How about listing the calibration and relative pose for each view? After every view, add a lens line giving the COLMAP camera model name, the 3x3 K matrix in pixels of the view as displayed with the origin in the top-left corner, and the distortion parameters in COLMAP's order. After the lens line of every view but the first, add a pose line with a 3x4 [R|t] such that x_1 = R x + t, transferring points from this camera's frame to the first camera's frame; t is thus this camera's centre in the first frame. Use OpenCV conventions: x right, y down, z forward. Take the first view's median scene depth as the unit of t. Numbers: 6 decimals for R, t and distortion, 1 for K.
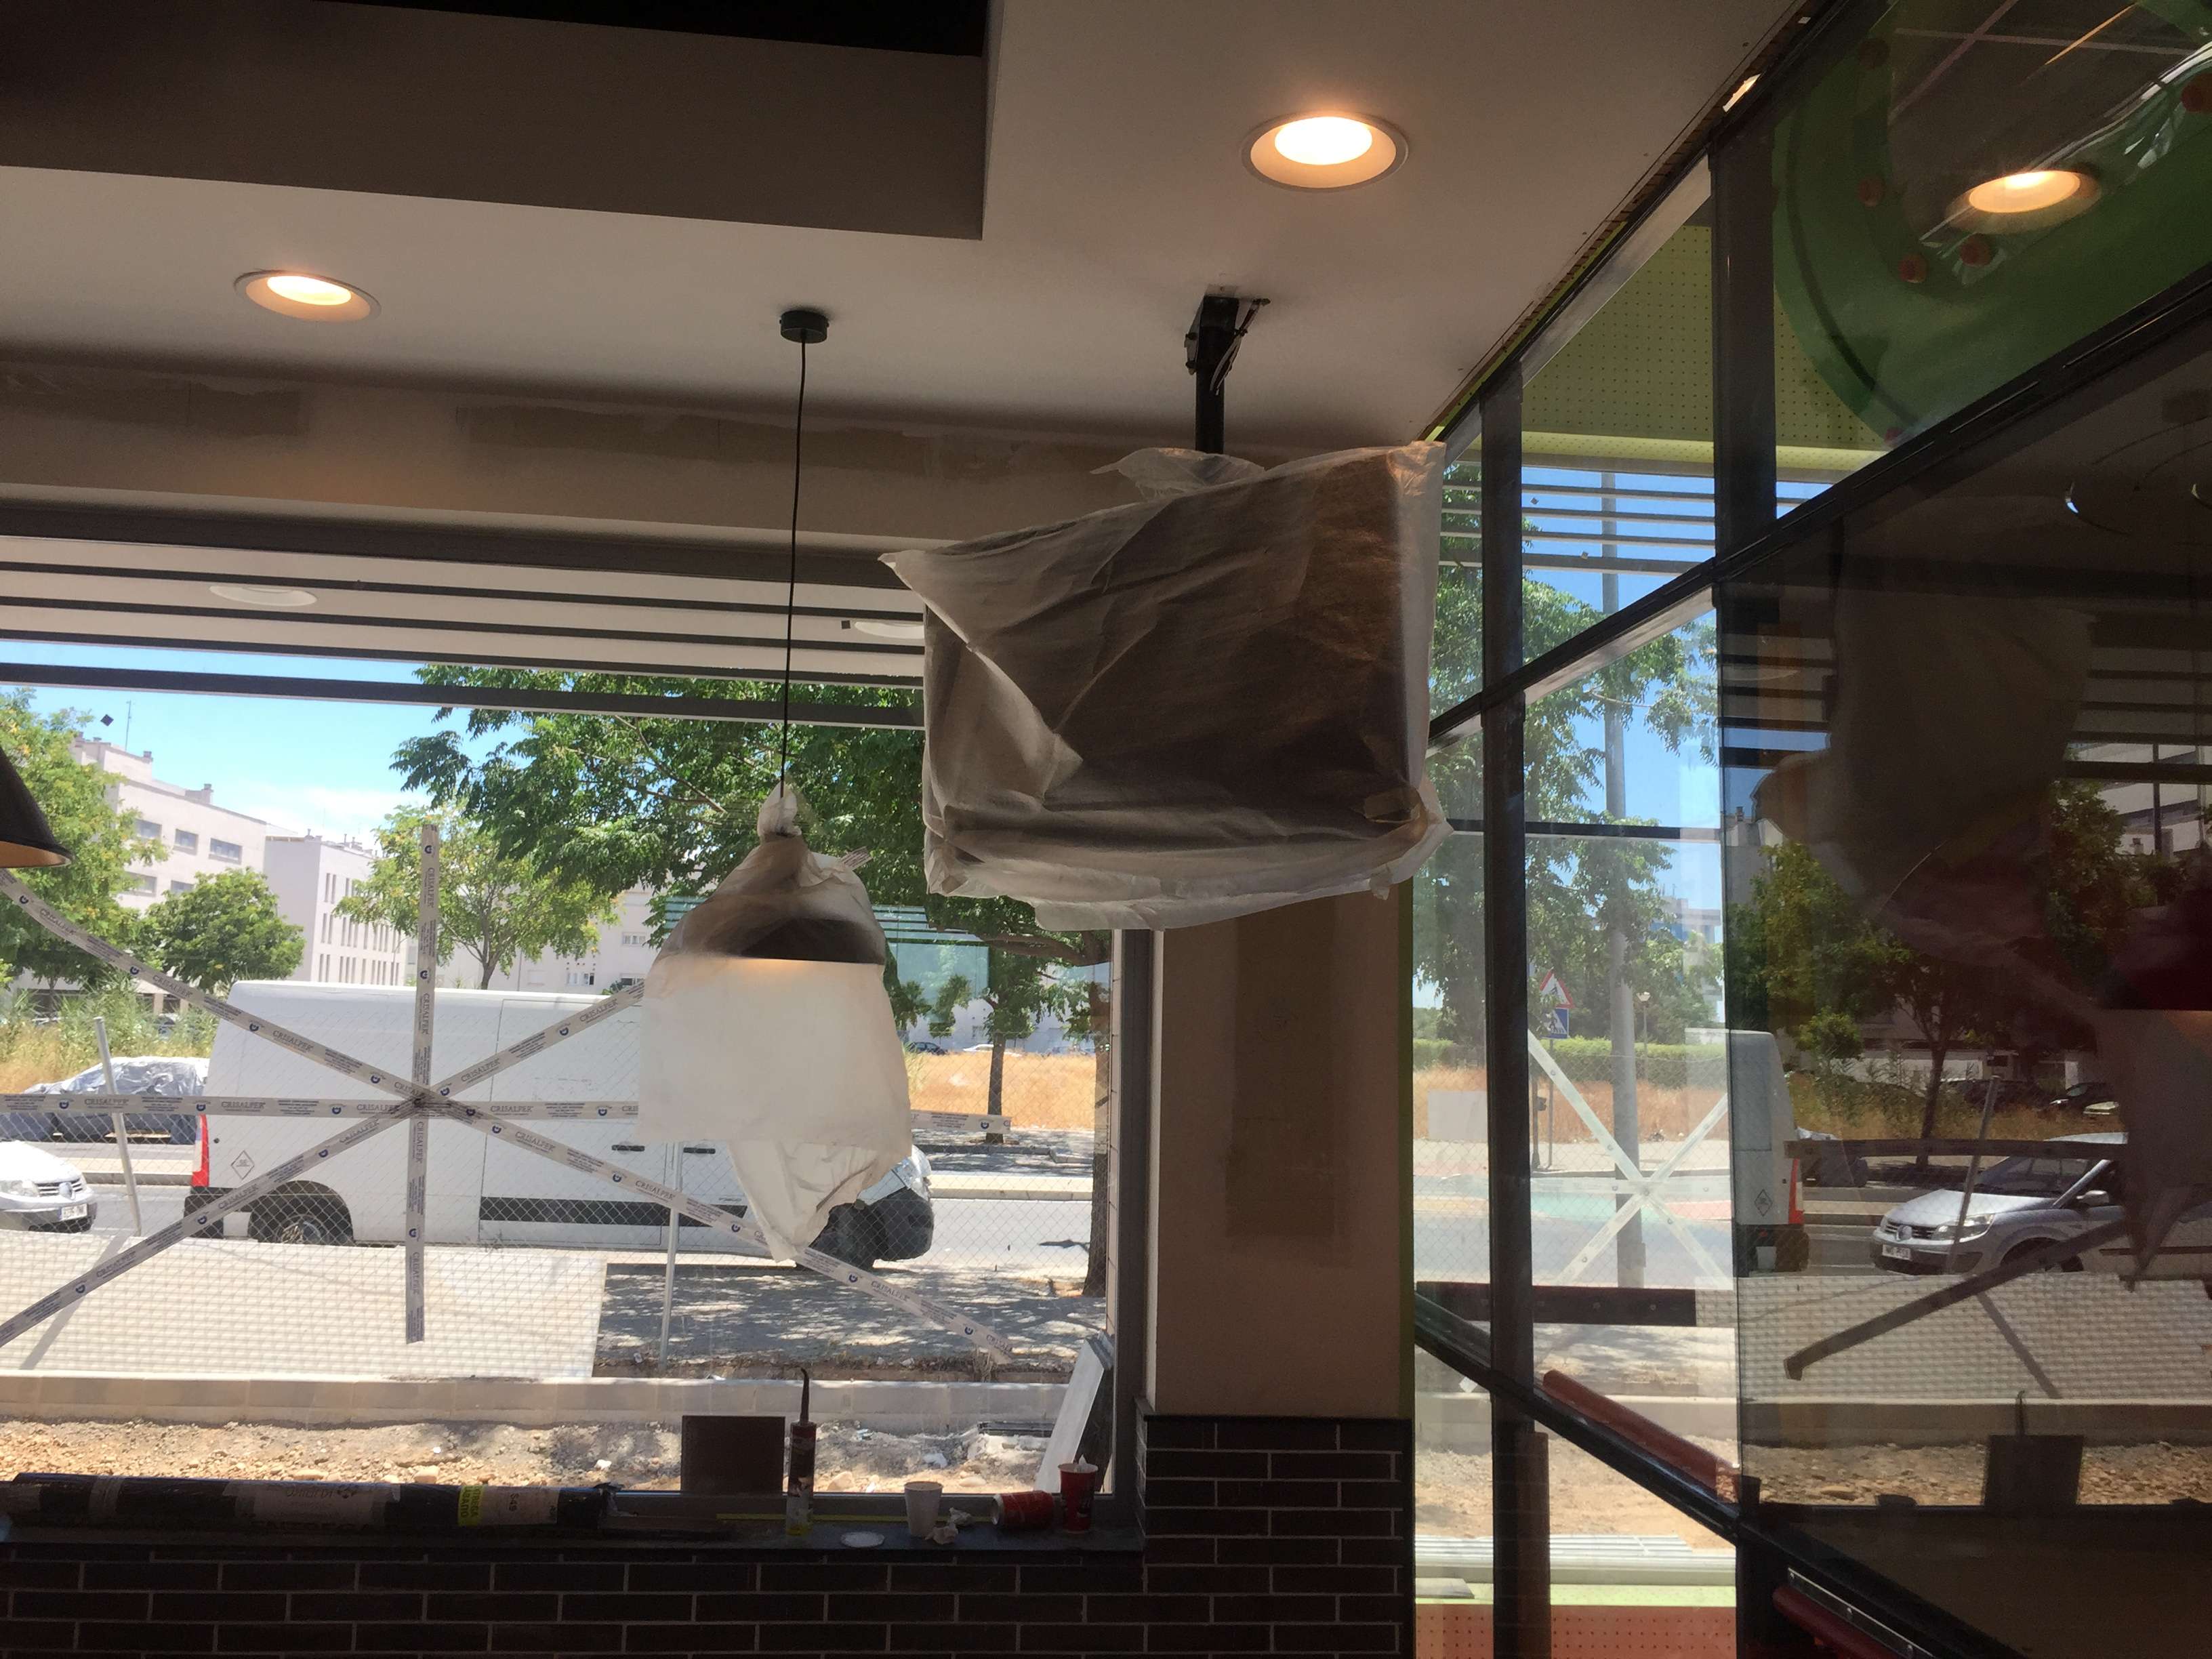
lens RADIAL K [[1894.2, 0, 1099.0], [0, 1894.2, 831.2], [0, 0, 1]] dist [0.107093, -0.119668]
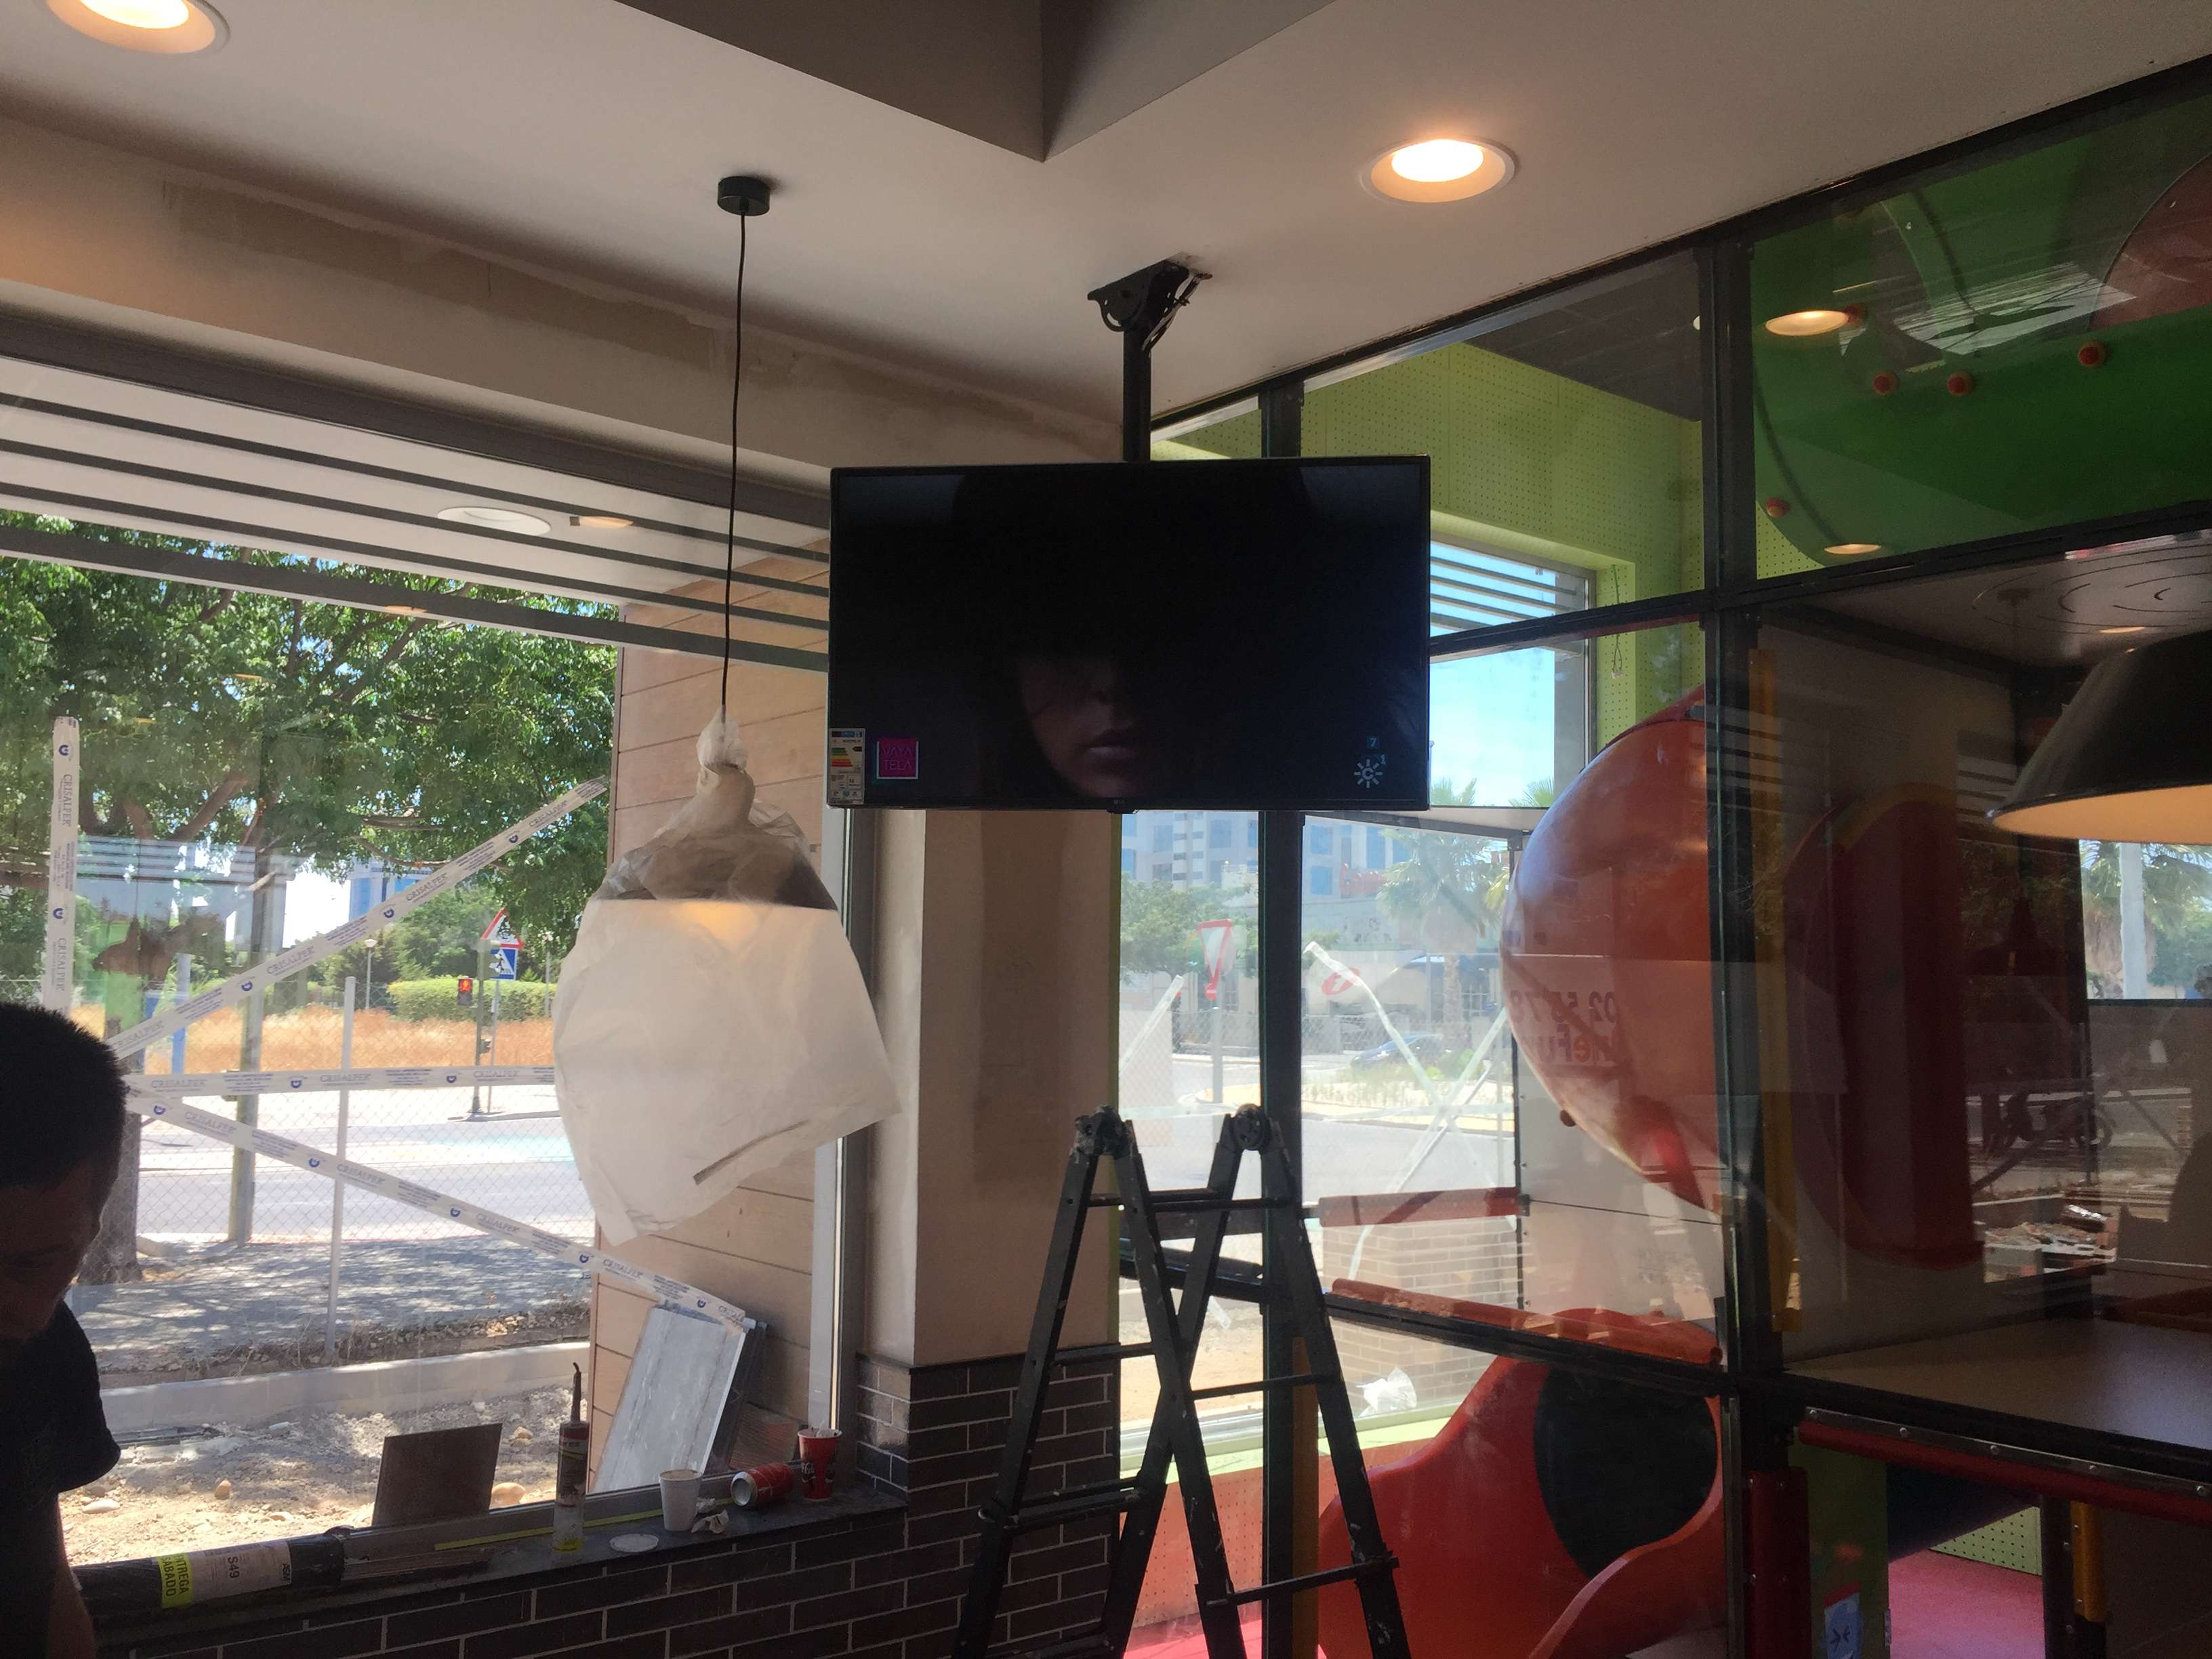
lens RADIAL K [[1863.7, 0, 1106.0], [0, 1863.7, 829.5], [0, 0, 1]] dist [0.104871, -0.107896]
pose [[0.843082, 0.038998, 0.536368, -0.424533], [-0.059722, 0.997987, 0.021313, 0.000448], [-0.534458, -0.050001, 0.843715, 0.141167]]
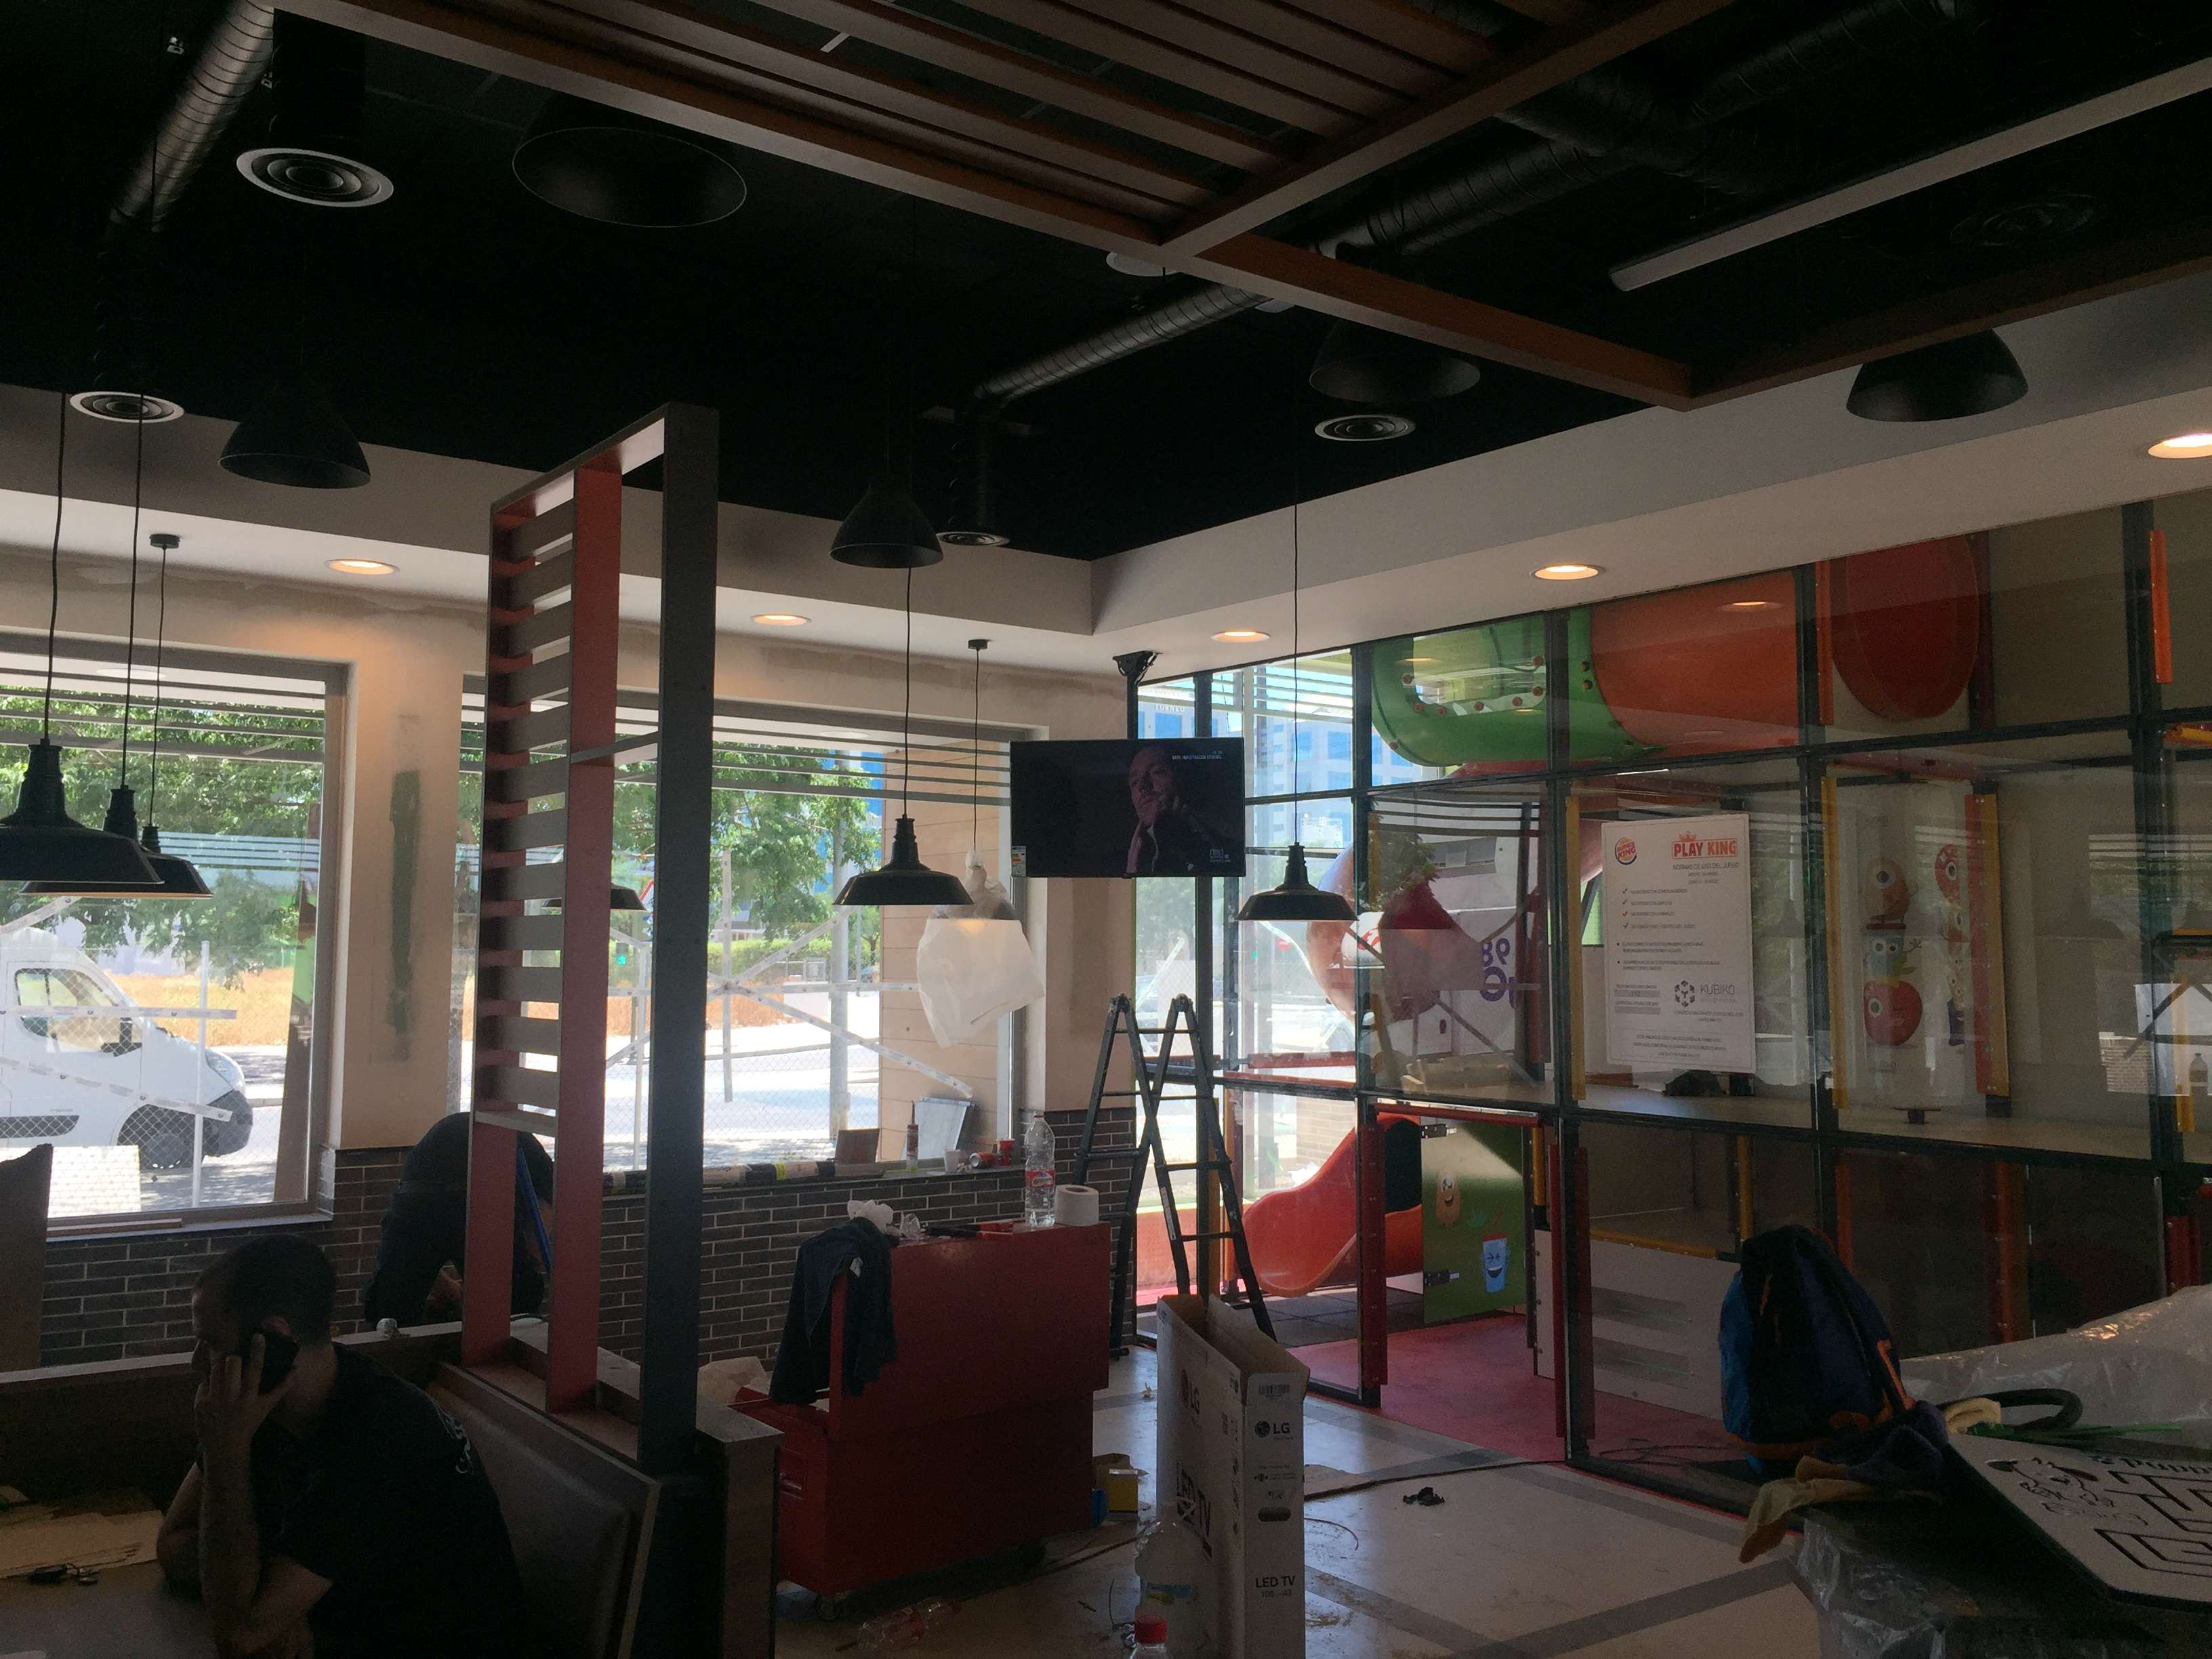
lens RADIAL K [[1863.7, 0, 1106.0], [0, 1863.7, 829.5], [0, 0, 1]] dist [0.104871, -0.107896]
pose [[0.858780, 0.023318, 0.511814, -1.057406], [-0.045889, 0.998449, 0.031509, -0.109435], [-0.510286, -0.050546, 0.858518, -0.928288]]
